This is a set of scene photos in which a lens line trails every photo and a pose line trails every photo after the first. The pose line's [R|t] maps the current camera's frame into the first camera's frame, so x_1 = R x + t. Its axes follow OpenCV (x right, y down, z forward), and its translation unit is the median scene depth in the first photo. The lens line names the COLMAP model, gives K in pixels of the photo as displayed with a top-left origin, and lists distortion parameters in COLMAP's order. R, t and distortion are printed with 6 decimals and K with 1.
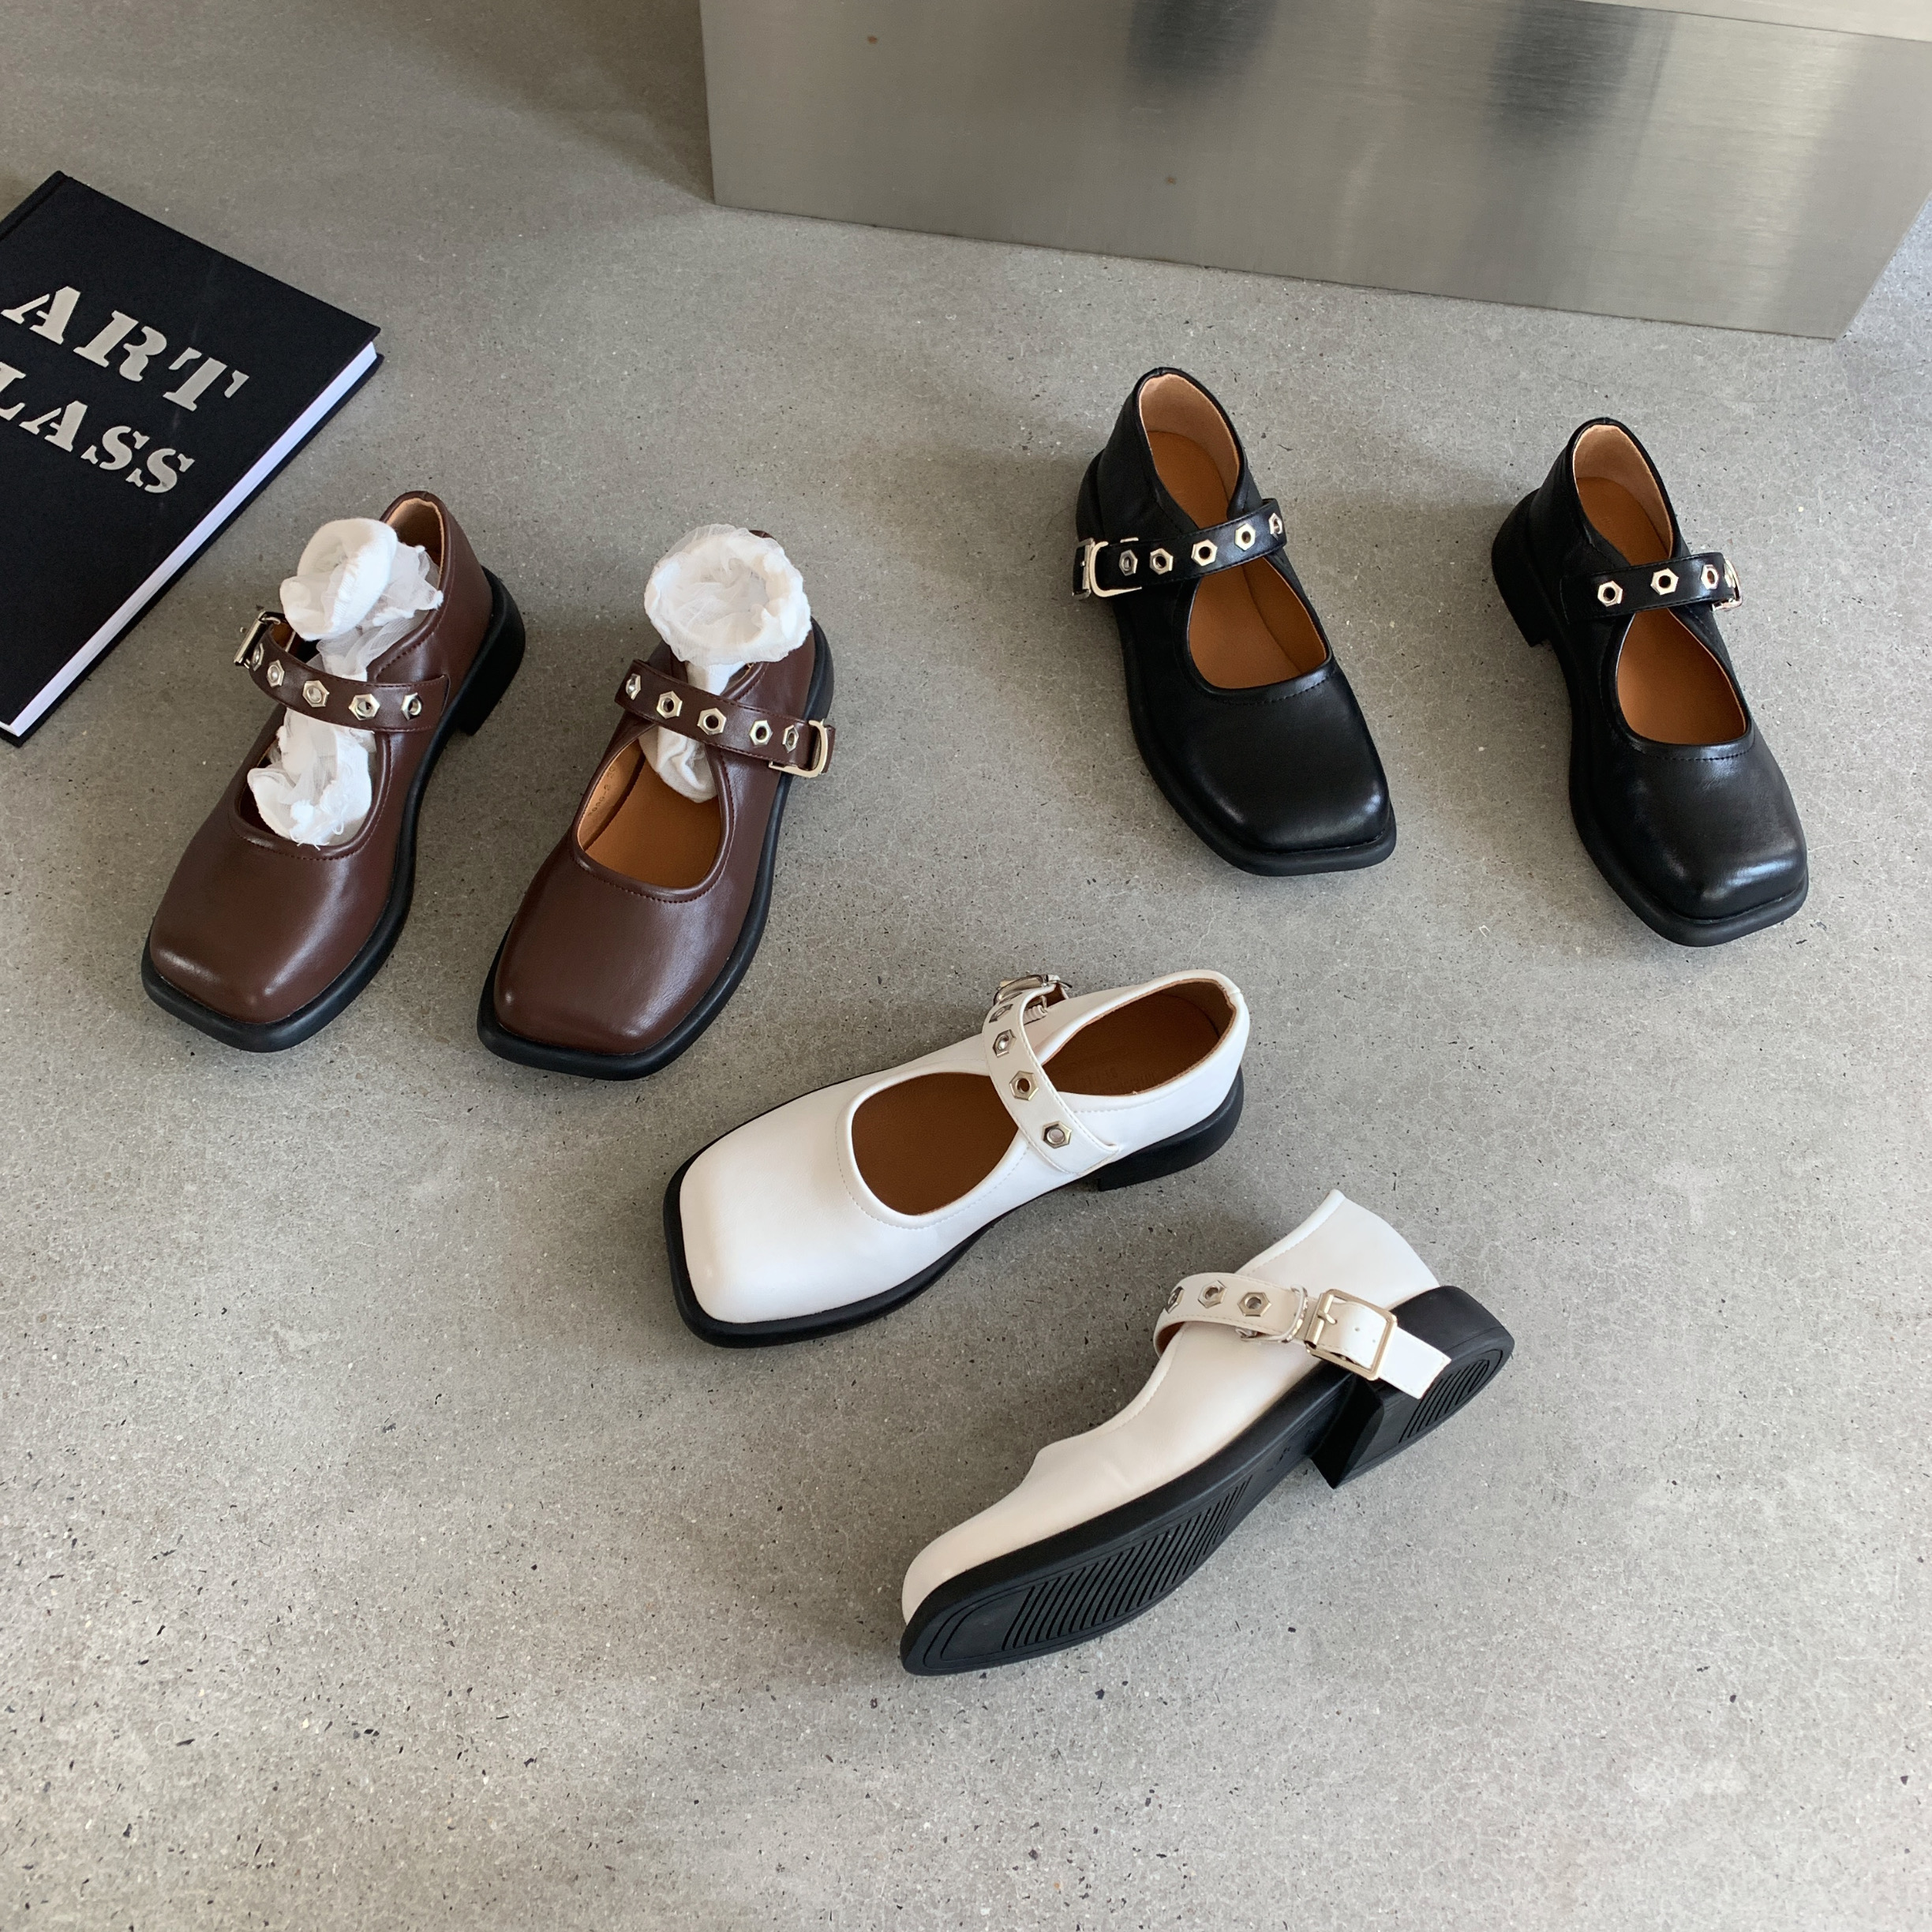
lens RADIAL K [[2003.3, 0, 1004.4], [0, 2003.3, 952.3], [0, 0, 1]] dist [0.001426, 0.000000]
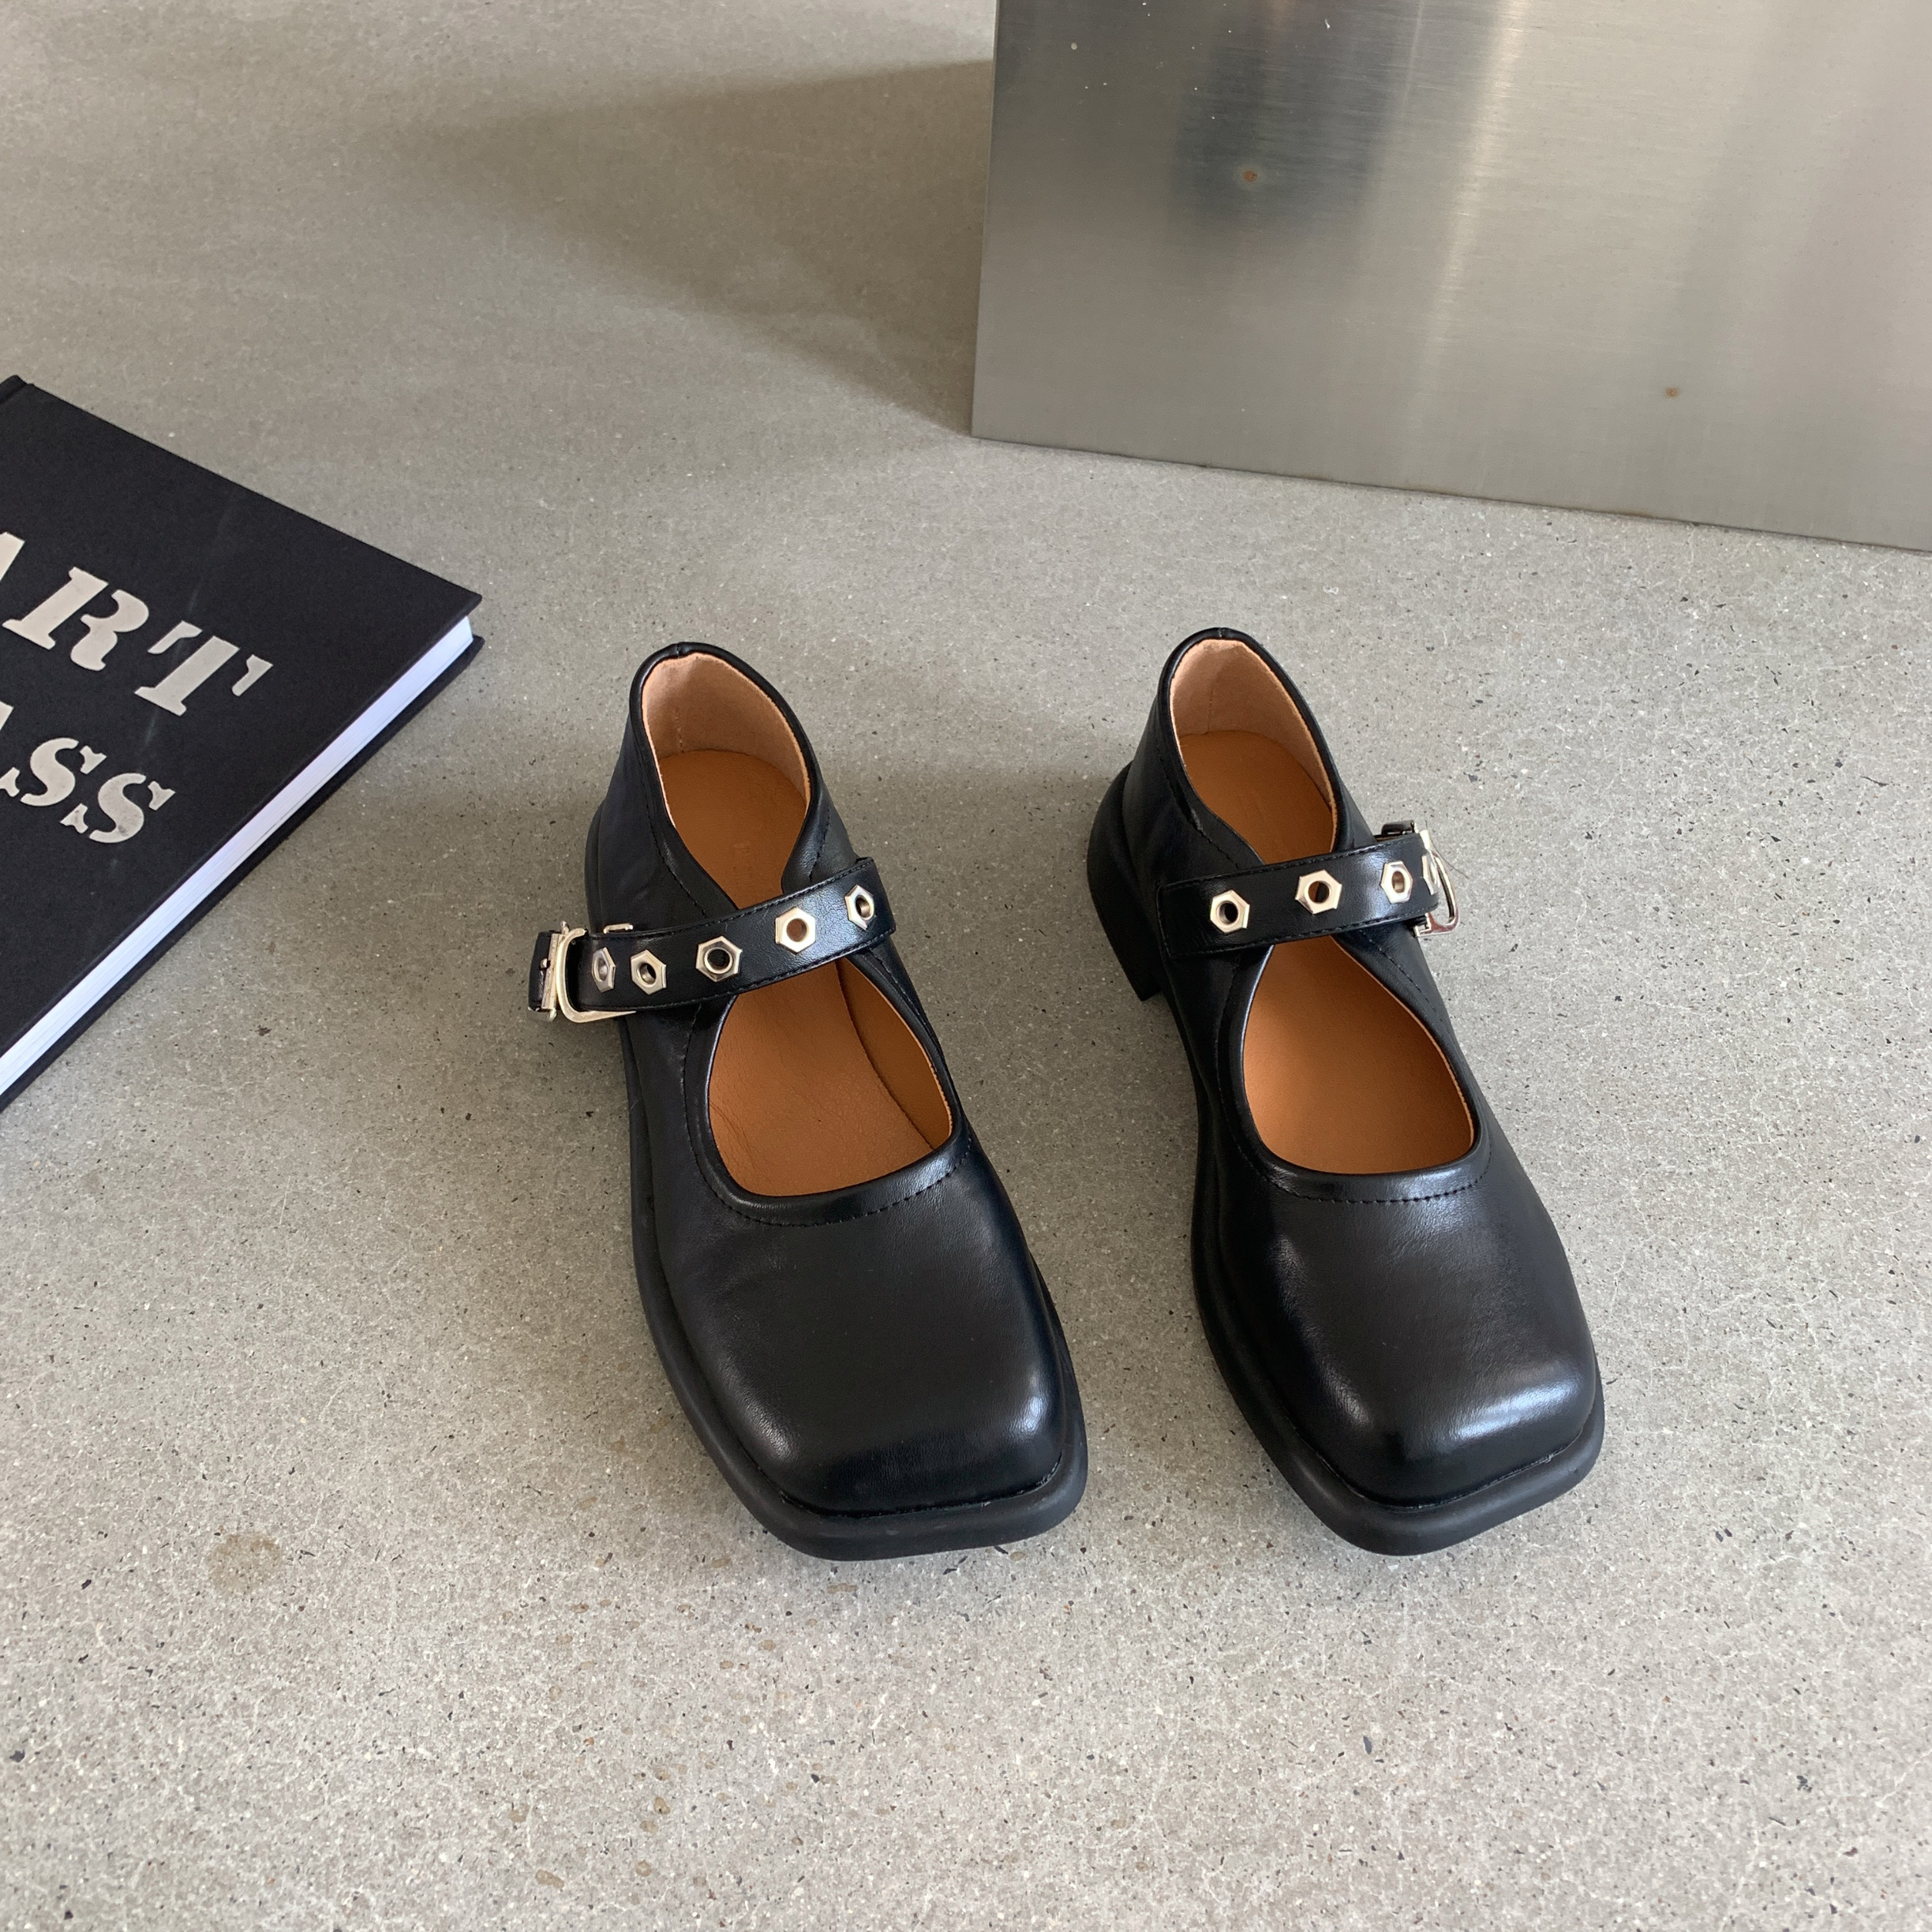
lens RADIAL K [[2003.3, 0, 967.9], [0, 2003.3, 949.7], [0, 0, 1]] dist [0.001426, 0.000000]
pose [[0.999760, 0.005704, -0.021166, -0.147654], [-0.009292, 0.984788, -0.173511, -0.093410], [0.019854, 0.173666, 0.984604, 0.408048]]
